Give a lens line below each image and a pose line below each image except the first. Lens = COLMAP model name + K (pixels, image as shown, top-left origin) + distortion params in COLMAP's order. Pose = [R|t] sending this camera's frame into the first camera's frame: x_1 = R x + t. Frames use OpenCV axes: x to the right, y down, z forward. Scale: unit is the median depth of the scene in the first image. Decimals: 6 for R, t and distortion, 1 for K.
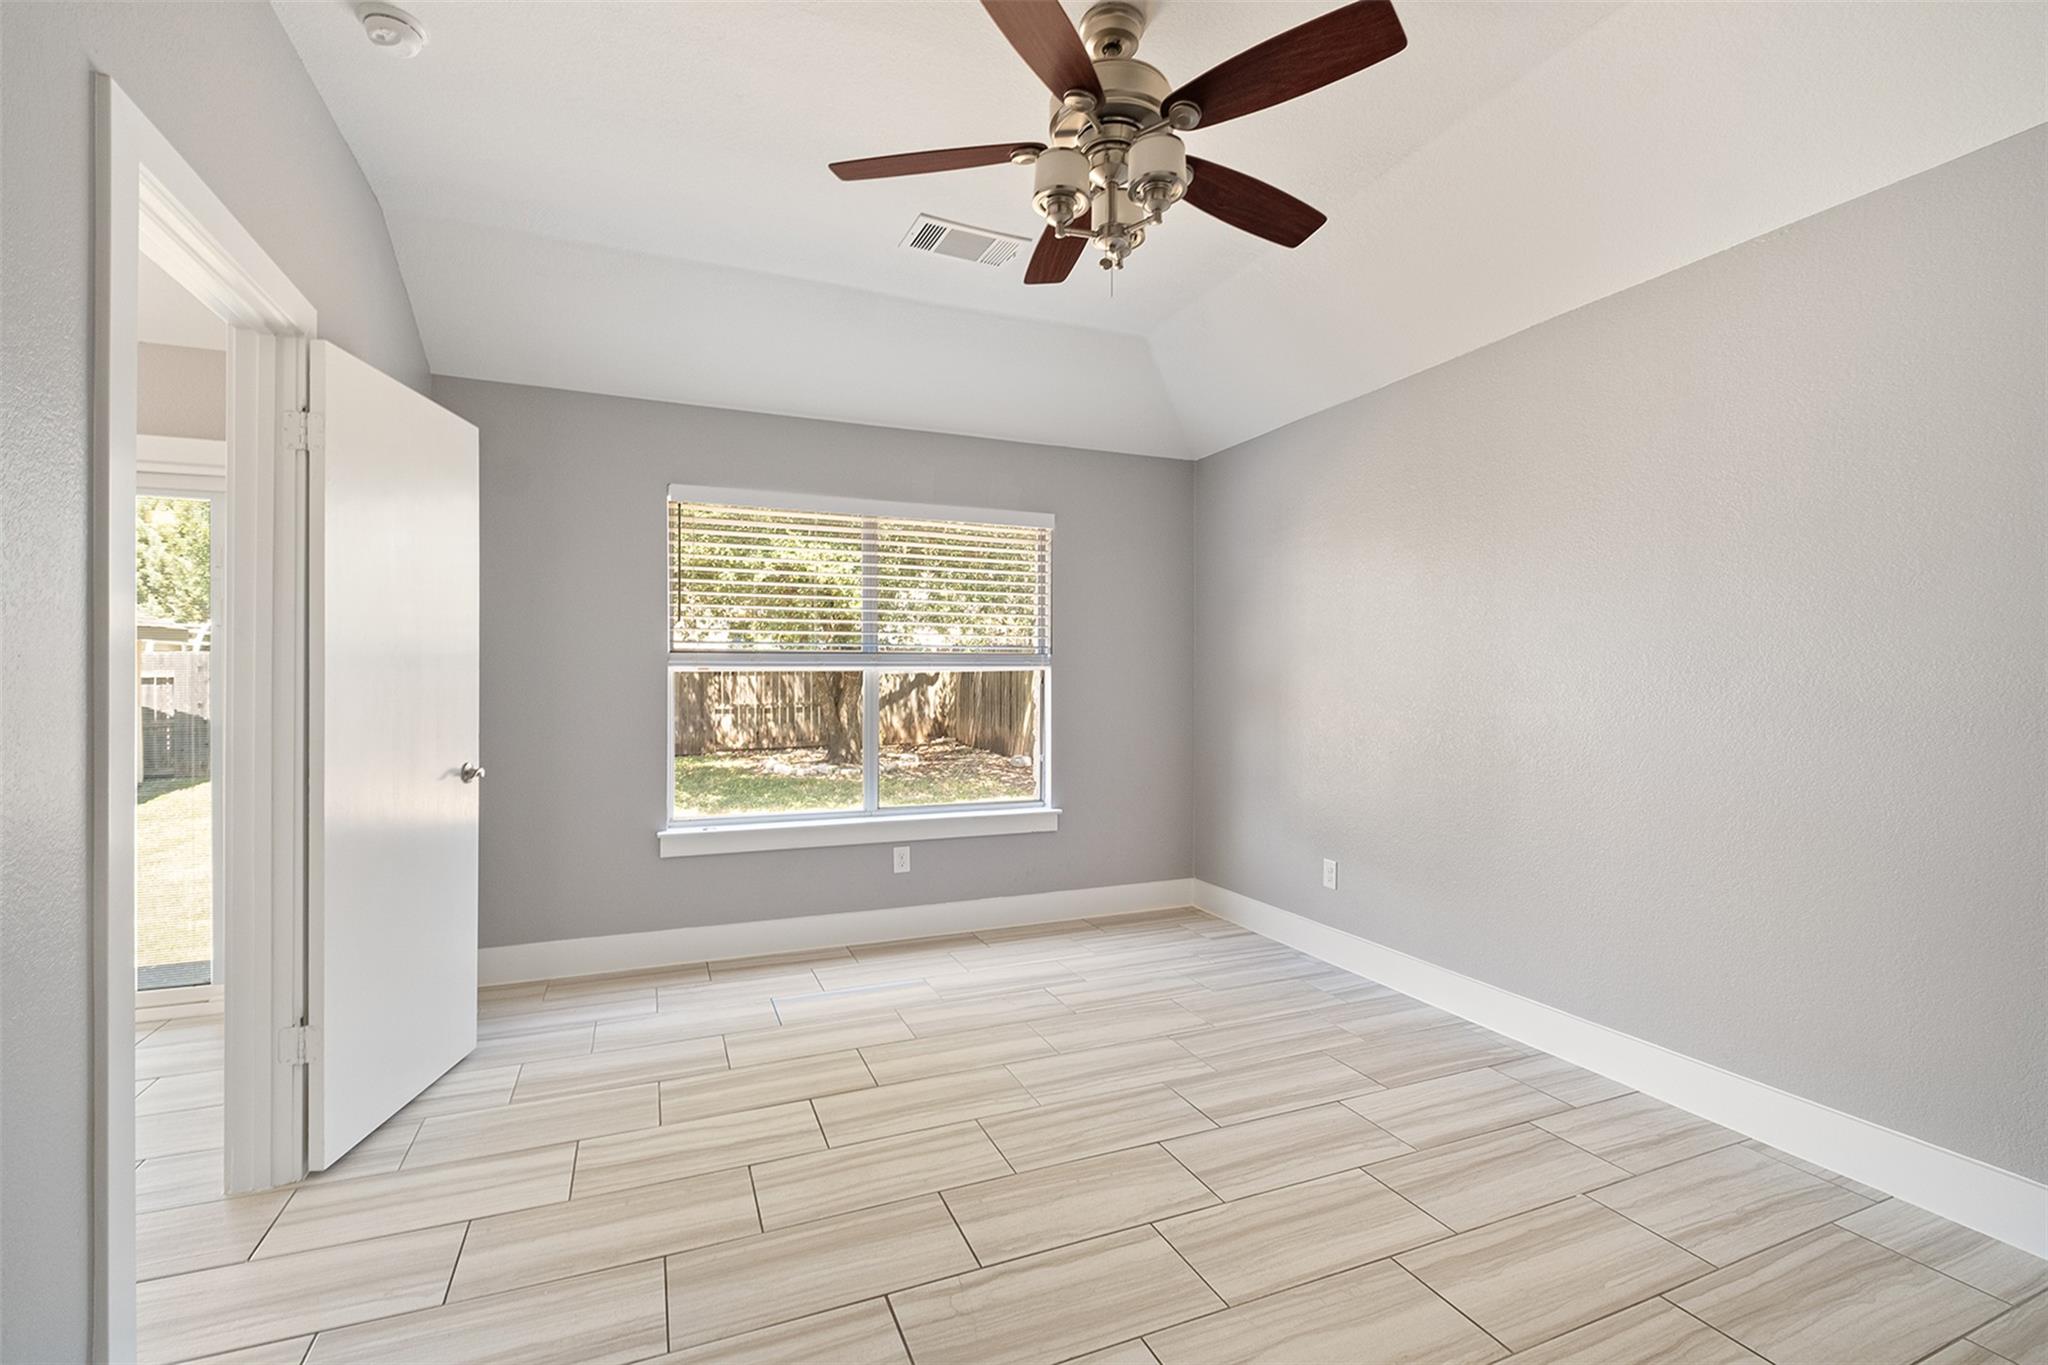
lens RADIAL K [[888.4, 0, 1021.0], [0, 888.4, 677.6], [0, 0, 1]] dist [0.003124, -0.005584]
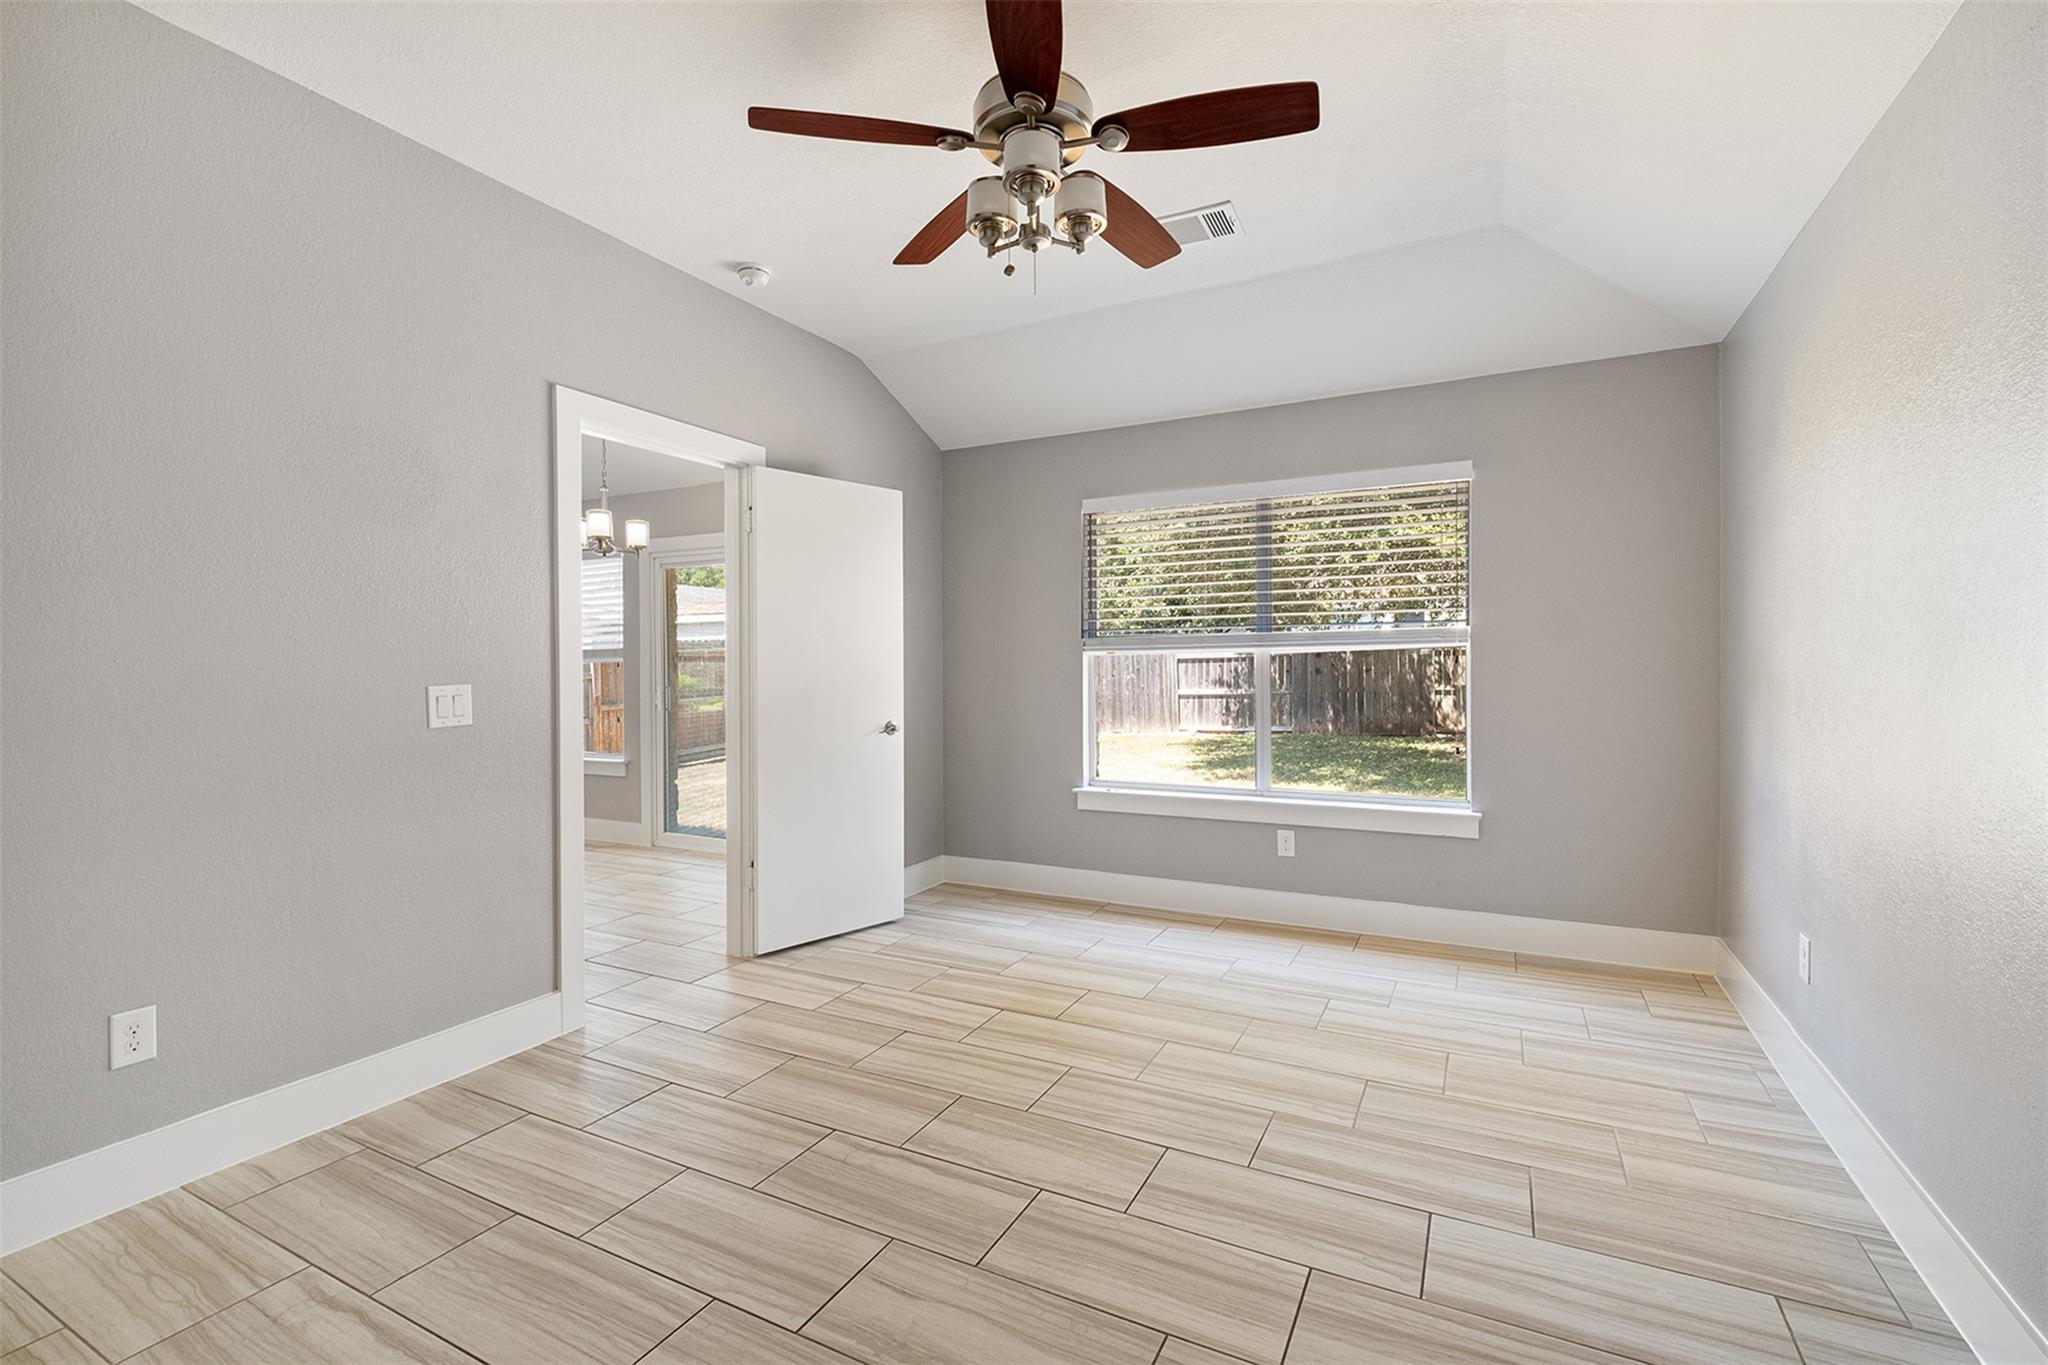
lens RADIAL K [[879.5, 0, 1038.7], [0, 879.5, 660.9], [0, 0, 1]] dist [0.001947, -0.005091]
pose [[0.651317, -0.010094, -0.758739, 0.634224], [0.012646, 0.999917, -0.002448, 0.001793], [0.758701, -0.008001, 0.651390, 0.231195]]
